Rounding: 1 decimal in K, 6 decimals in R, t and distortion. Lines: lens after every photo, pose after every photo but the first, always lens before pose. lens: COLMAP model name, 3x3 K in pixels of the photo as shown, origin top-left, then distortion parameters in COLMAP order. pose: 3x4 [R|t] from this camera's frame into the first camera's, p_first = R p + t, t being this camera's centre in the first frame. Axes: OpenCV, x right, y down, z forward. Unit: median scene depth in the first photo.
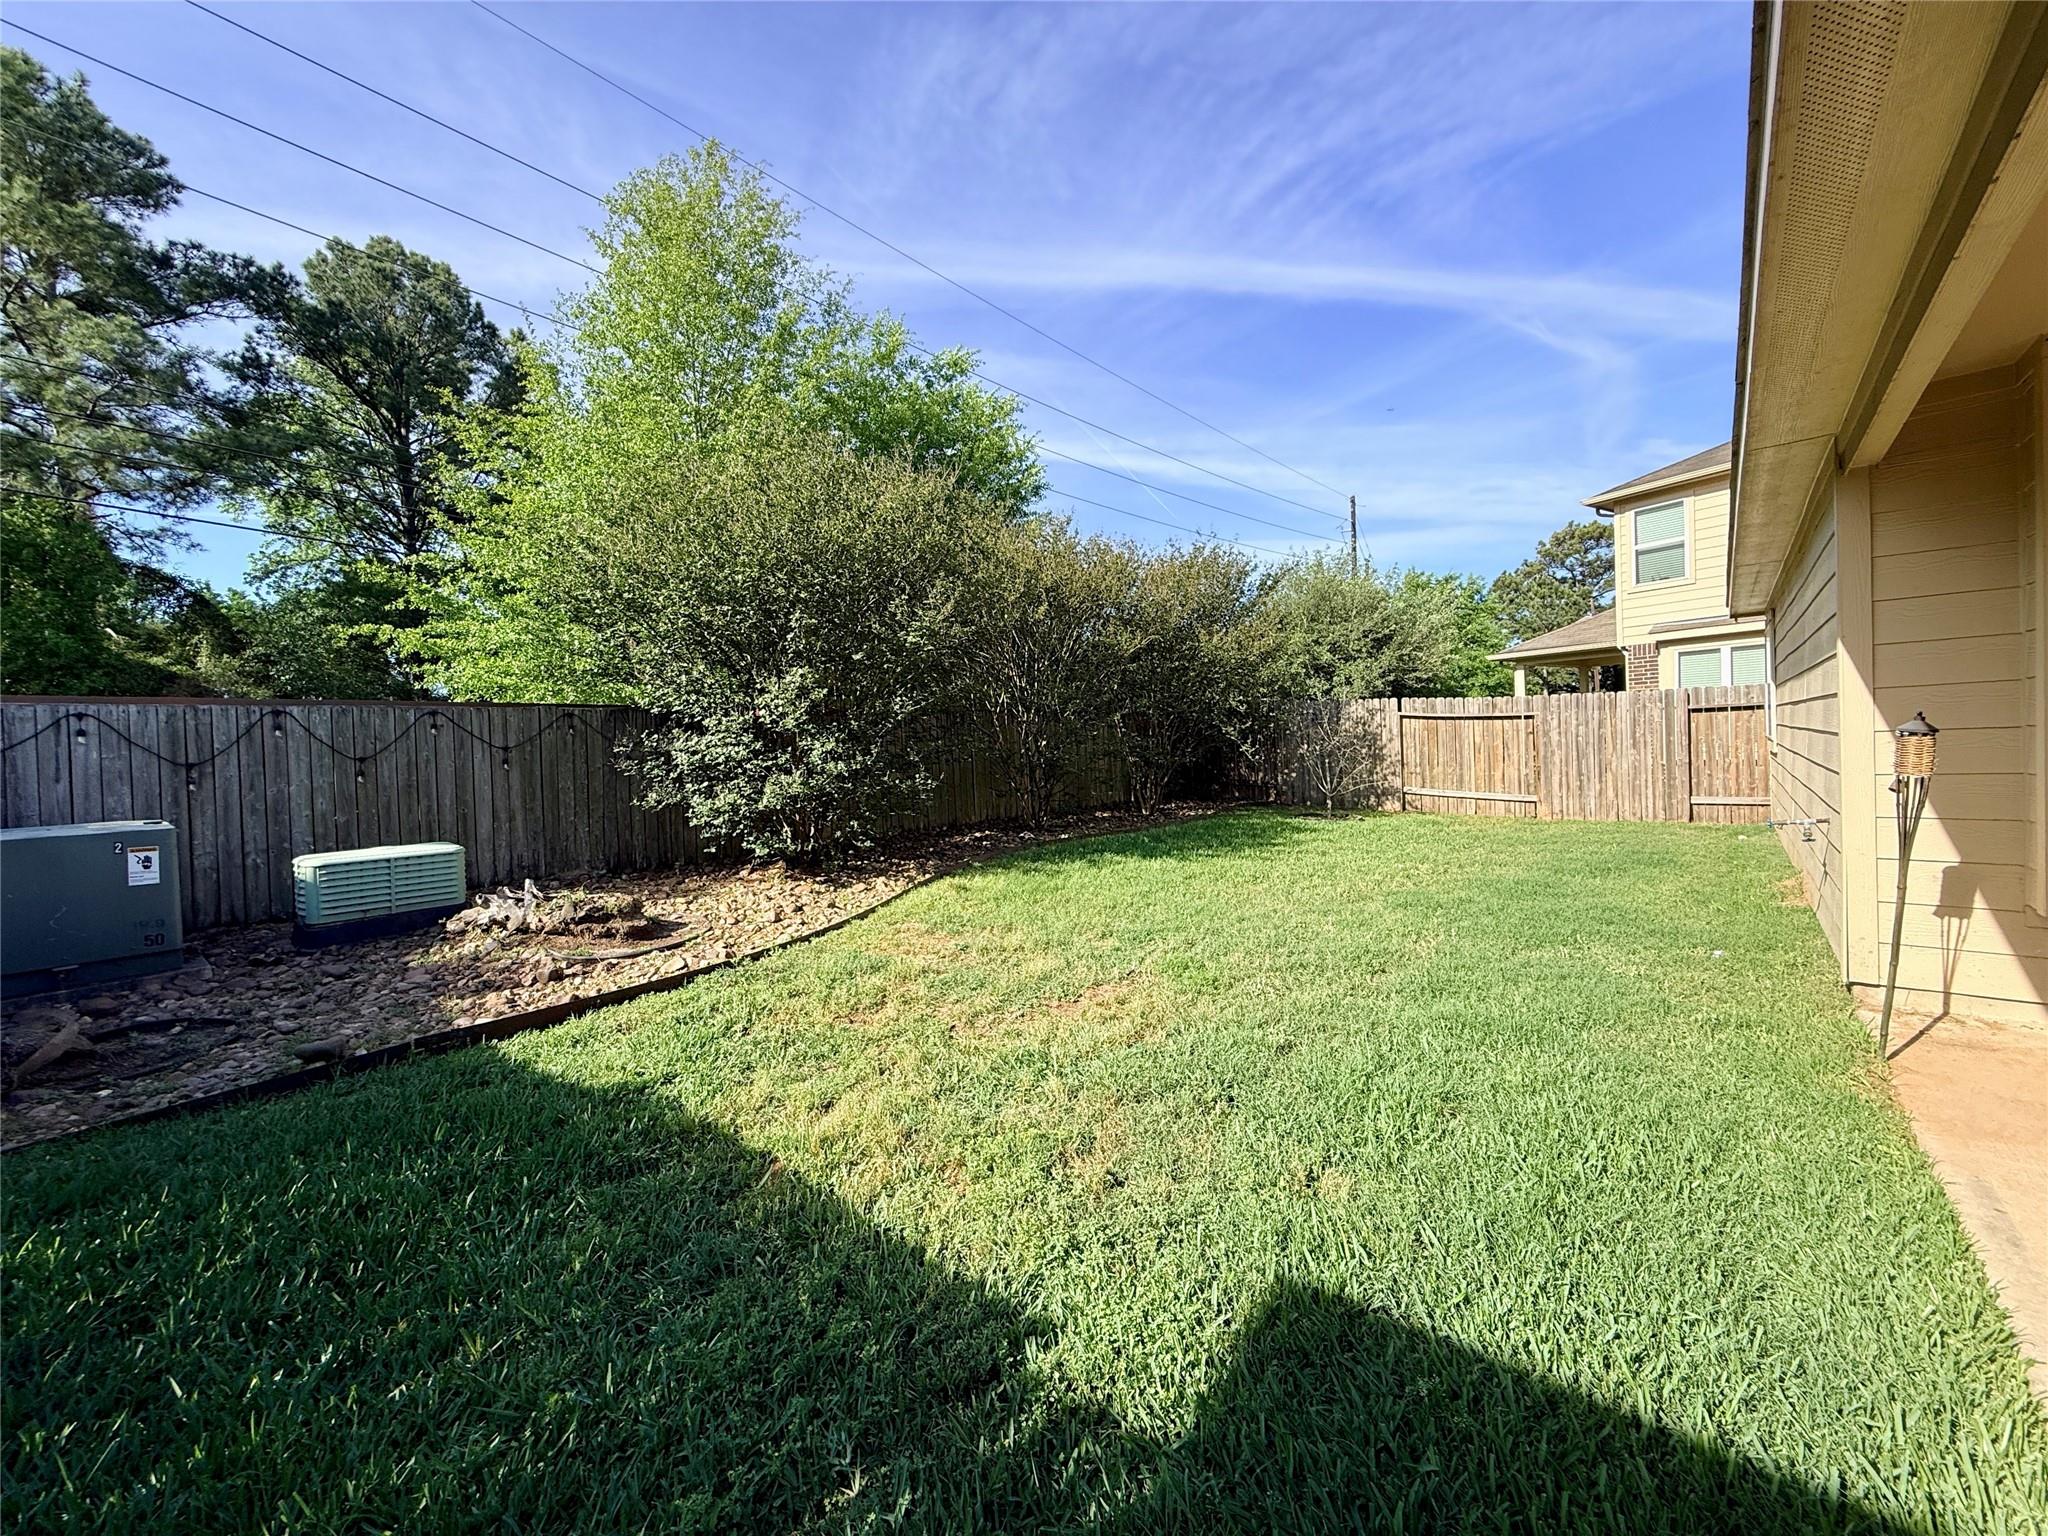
lens RADIAL K [[810.0, 0, 1024.0], [0, 810.0, 768.0], [0, 0, 1]] dist [0.000100, -0.000326]
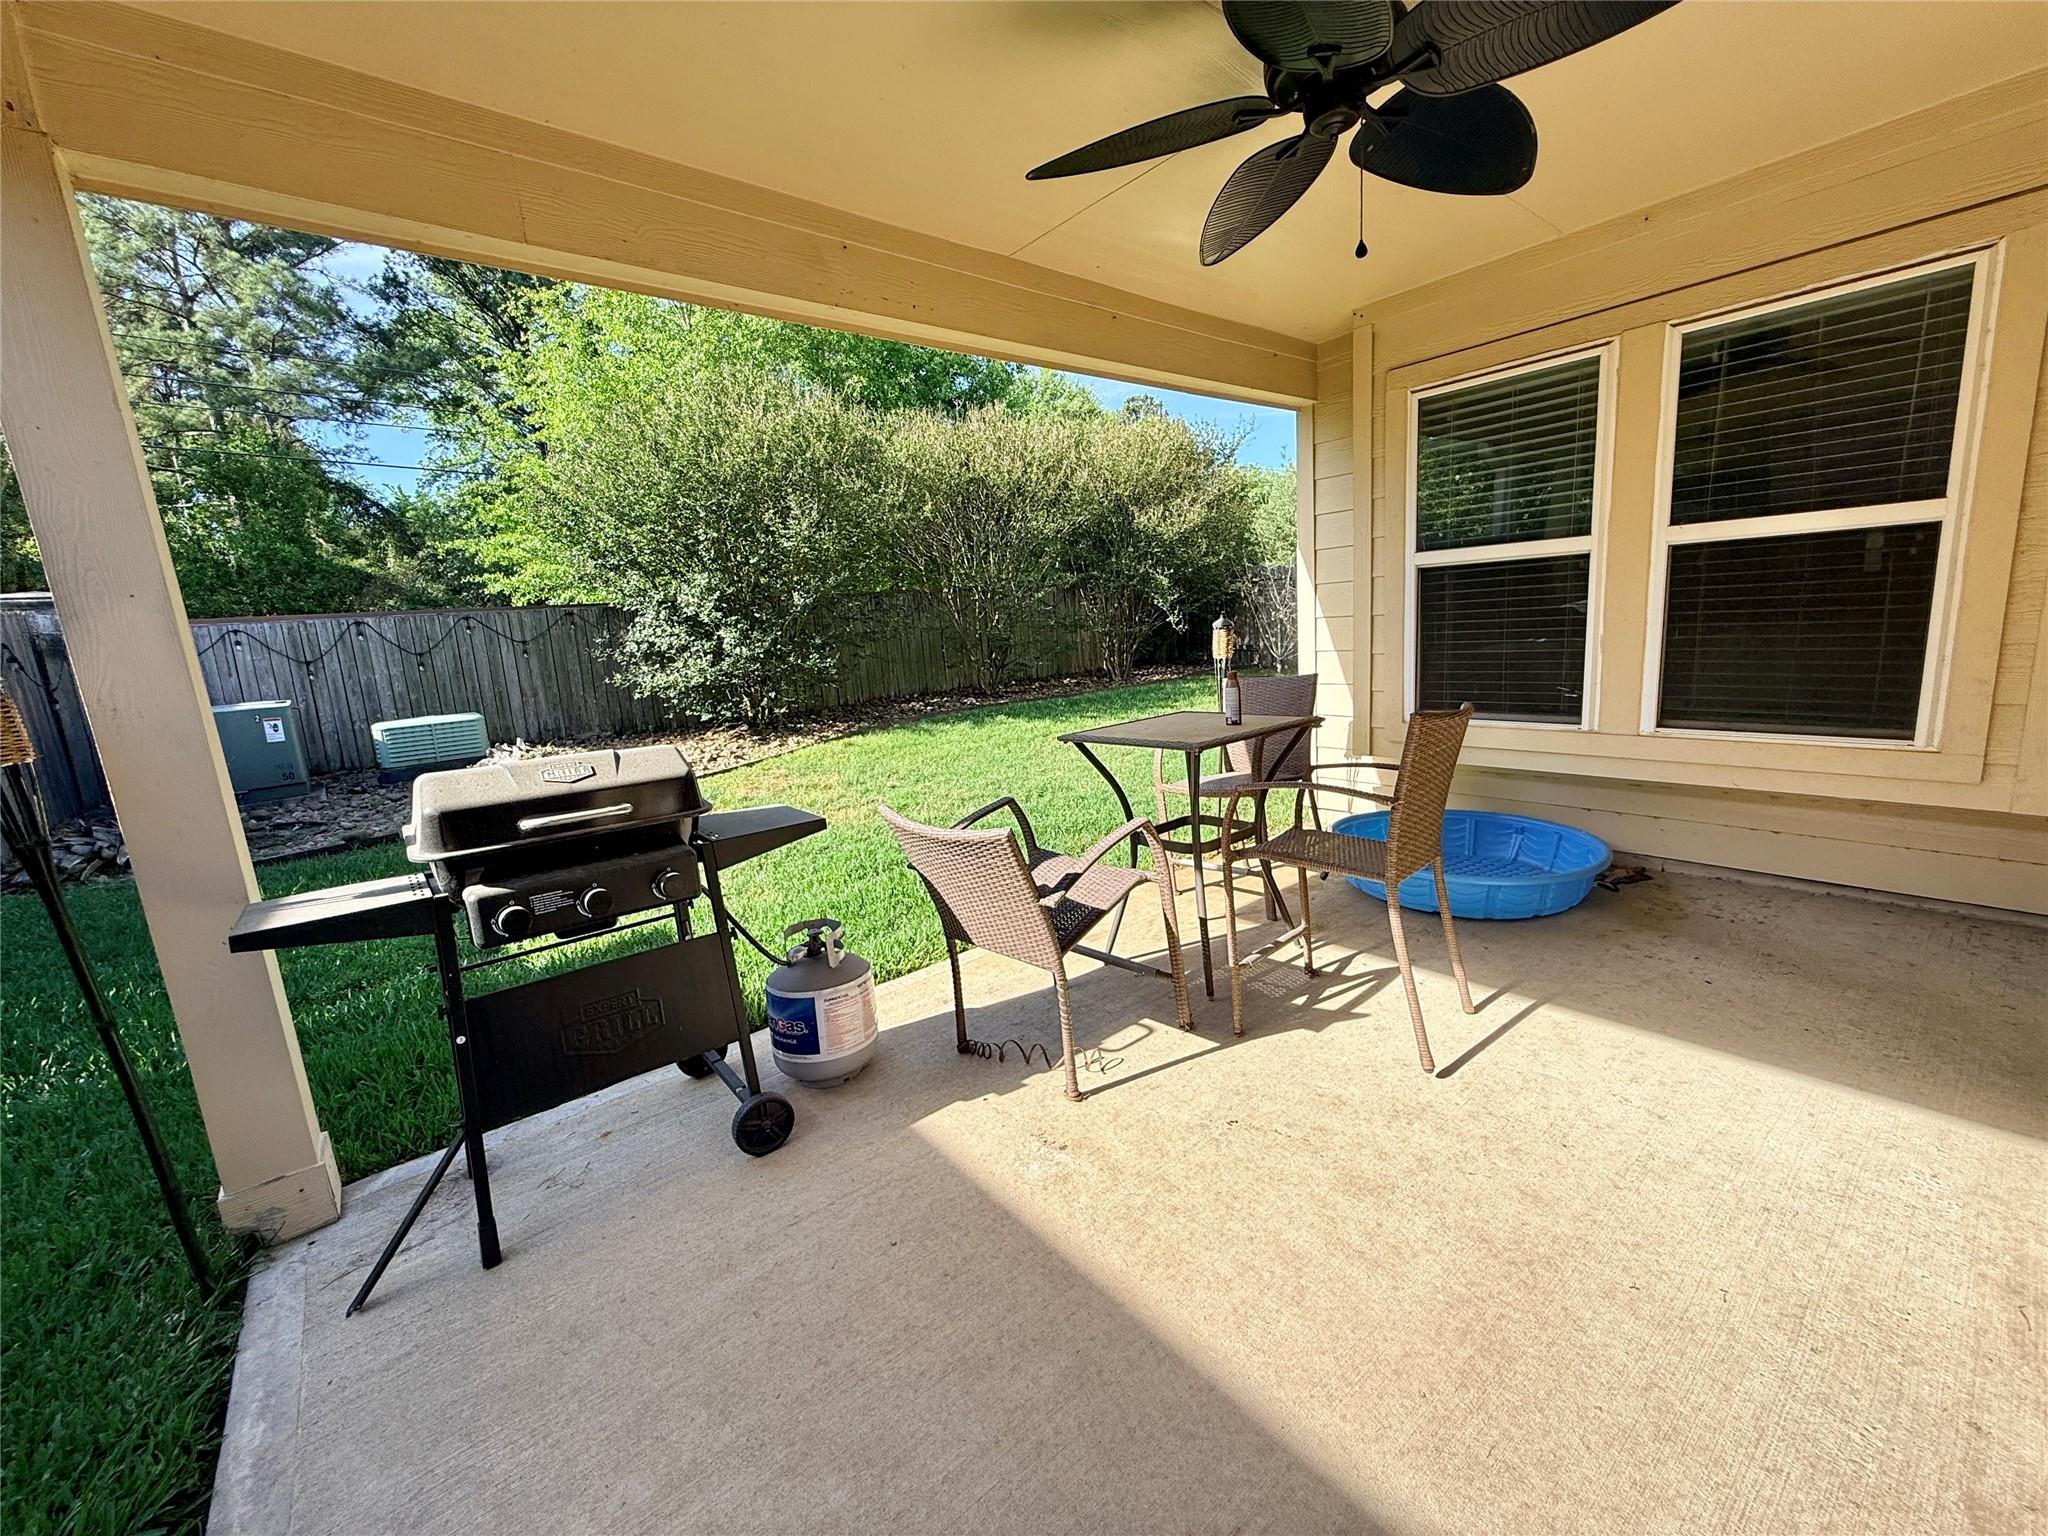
lens RADIAL K [[816.4, 0, 1024.0], [0, 816.4, 768.0], [0, 0, 1]] dist [-0.000132, 0.000796]
pose [[0.984433, 0.002042, -0.175748, 0.363619], [0.027241, 0.986076, 0.164047, -0.015696], [0.173636, -0.166281, 0.970670, -0.175374]]
